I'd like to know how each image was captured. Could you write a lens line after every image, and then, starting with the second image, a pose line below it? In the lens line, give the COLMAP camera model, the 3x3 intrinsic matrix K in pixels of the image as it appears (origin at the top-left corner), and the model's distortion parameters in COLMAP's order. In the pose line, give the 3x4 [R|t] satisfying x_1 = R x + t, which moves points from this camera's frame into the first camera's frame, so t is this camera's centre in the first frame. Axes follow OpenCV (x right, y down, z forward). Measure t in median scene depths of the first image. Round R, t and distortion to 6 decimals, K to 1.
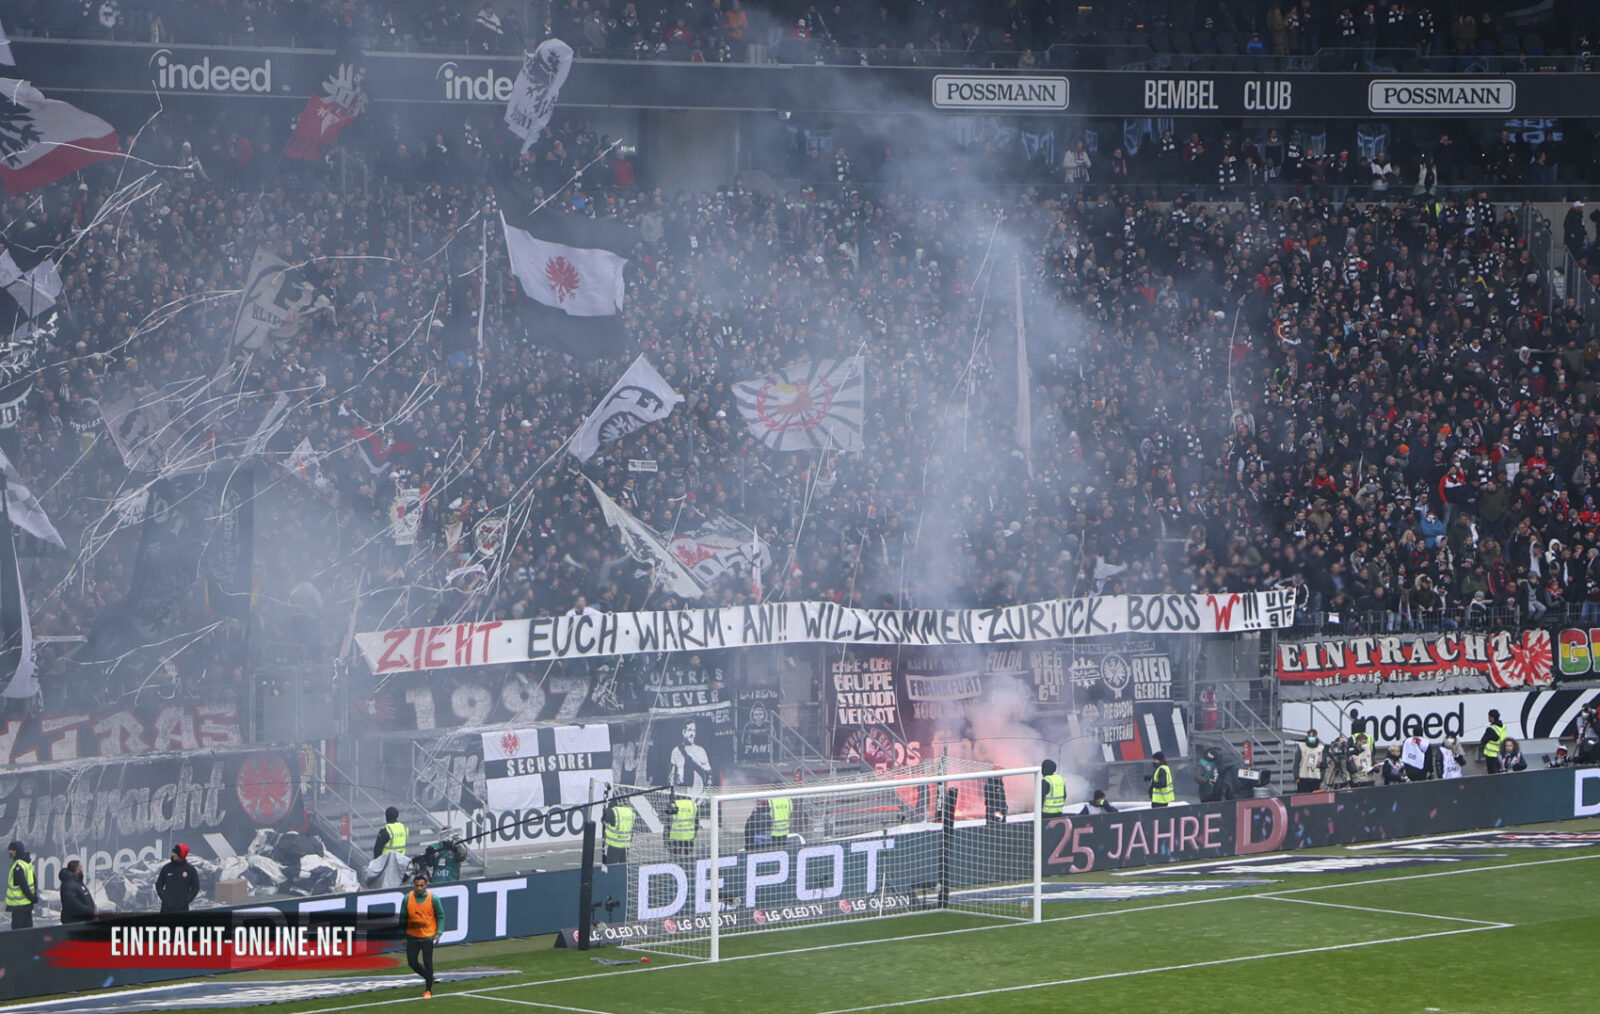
lens RADIAL K [[6015.6, 0, 865.2], [0, 6015.6, 626.6], [0, 0, 1]] dist [0.801486, 1.430431]
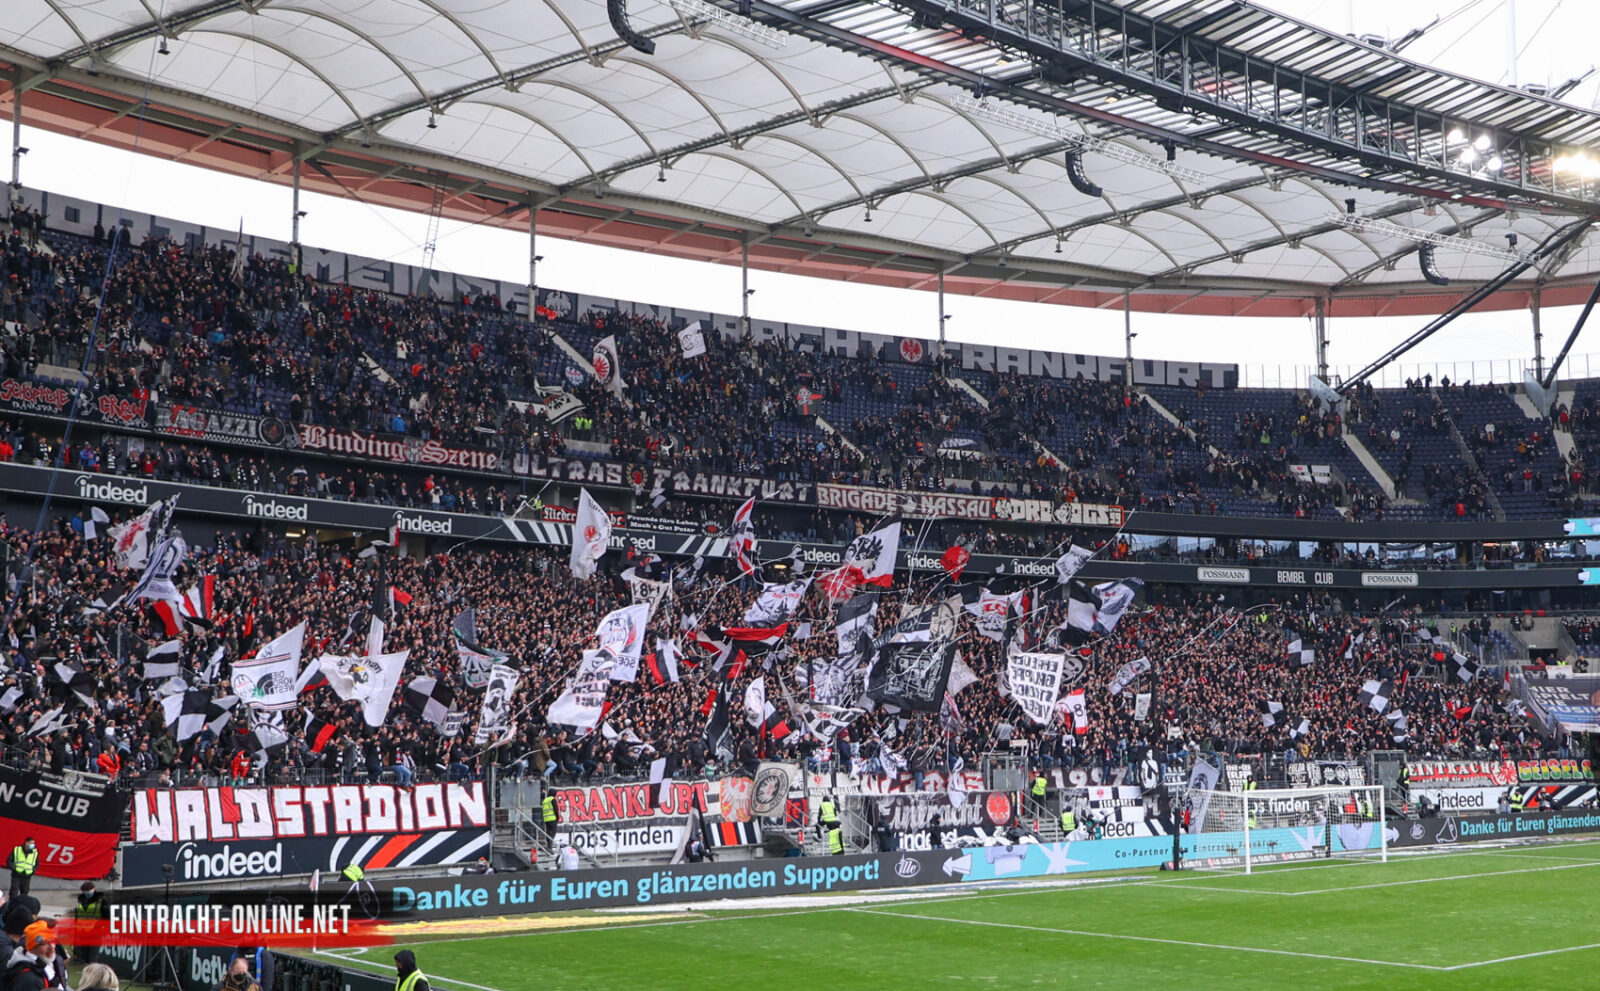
lens RADIAL K [[1777.0, 0, 799.5], [0, 1777.0, 557.1], [0, 0, 1]] dist [-0.102505, 0.268019]
pose [[0.991580, -0.027438, -0.126553, -0.079175], [0.004966, 0.984633, -0.174567, 0.044255], [0.129398, 0.172469, 0.976479, 0.323050]]
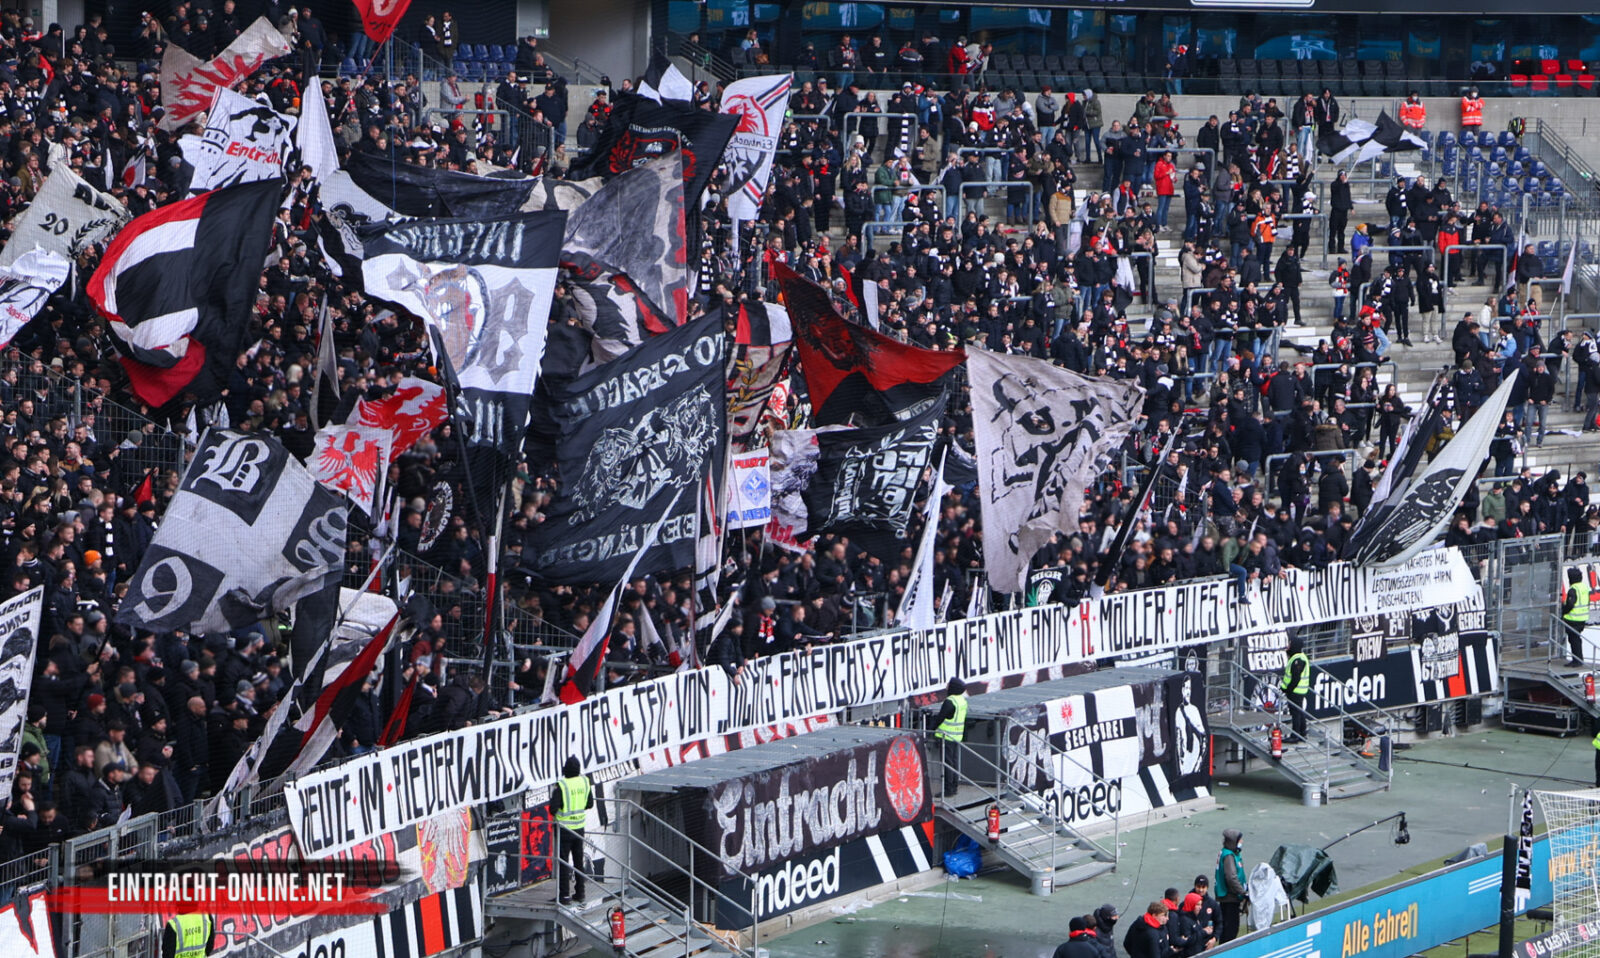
lens RADIAL K [[5054.3, 0, 799.1], [0, 5054.3, 479.9], [0, 0, 1]] dist [0.591304, 0.691587]
pose [[0.962142, -0.010682, 0.272339, -0.281276], [0.007931, 0.999906, 0.011200, -0.021926], [-0.272433, -0.008616, 0.962136, 0.284857]]
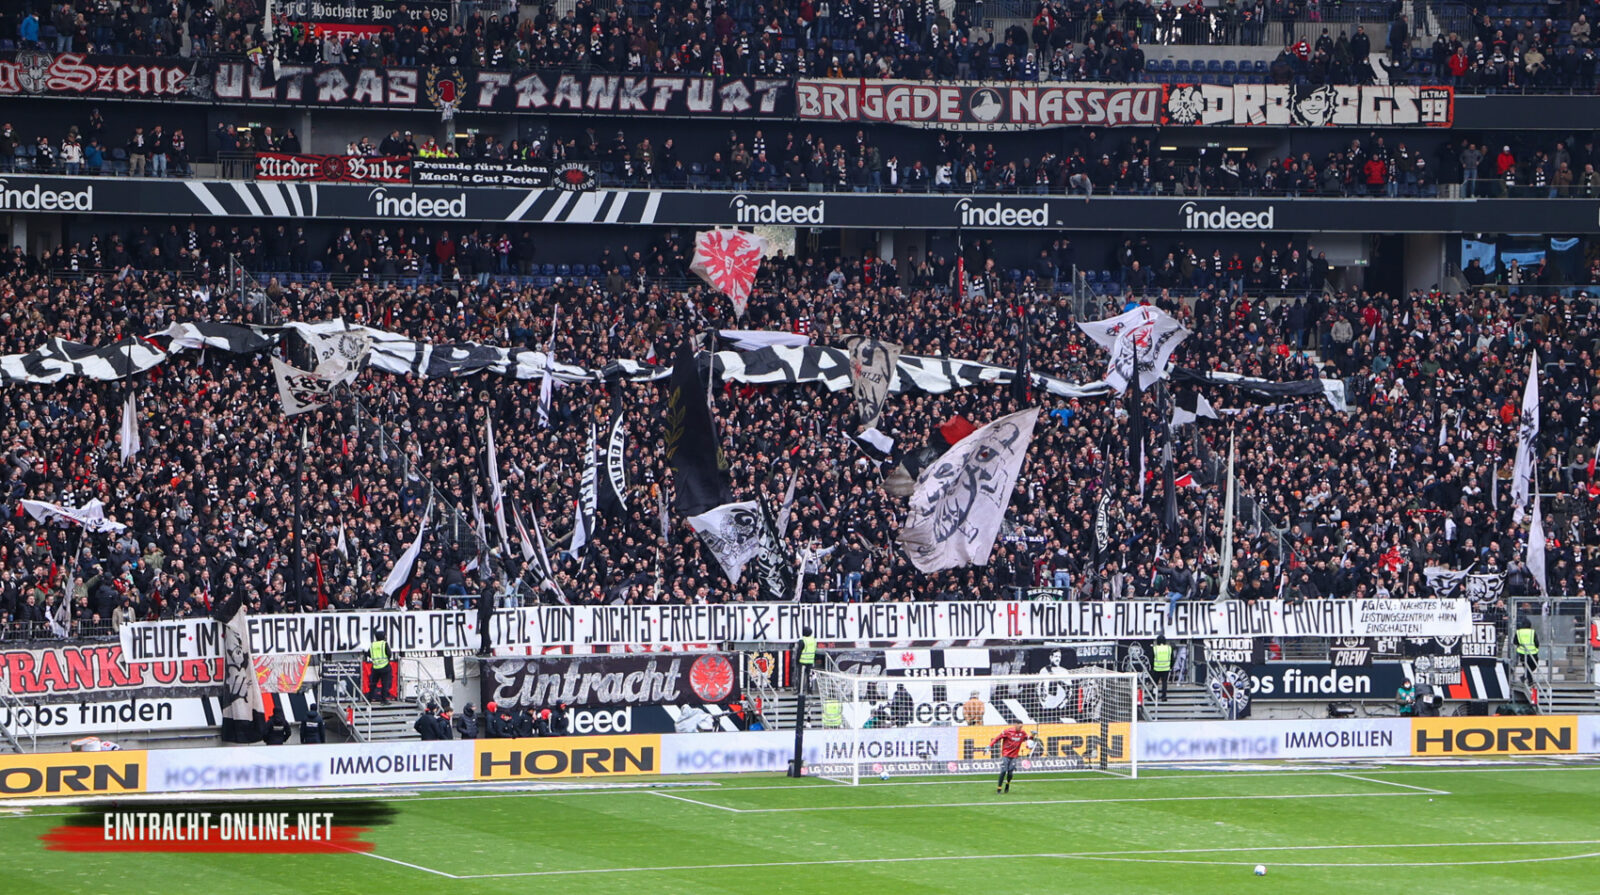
lens RADIAL K [[5627.9, 0, 787.8], [0, 5627.9, 438.2], [0, 0, 1]] dist [0.846664, 1.552258]
pose [[0.925391, 0.010482, -0.378870, 0.418378], [-0.028810, 0.998671, -0.042740, 0.024053], [0.377918, 0.050466, 0.924462, -0.287651]]
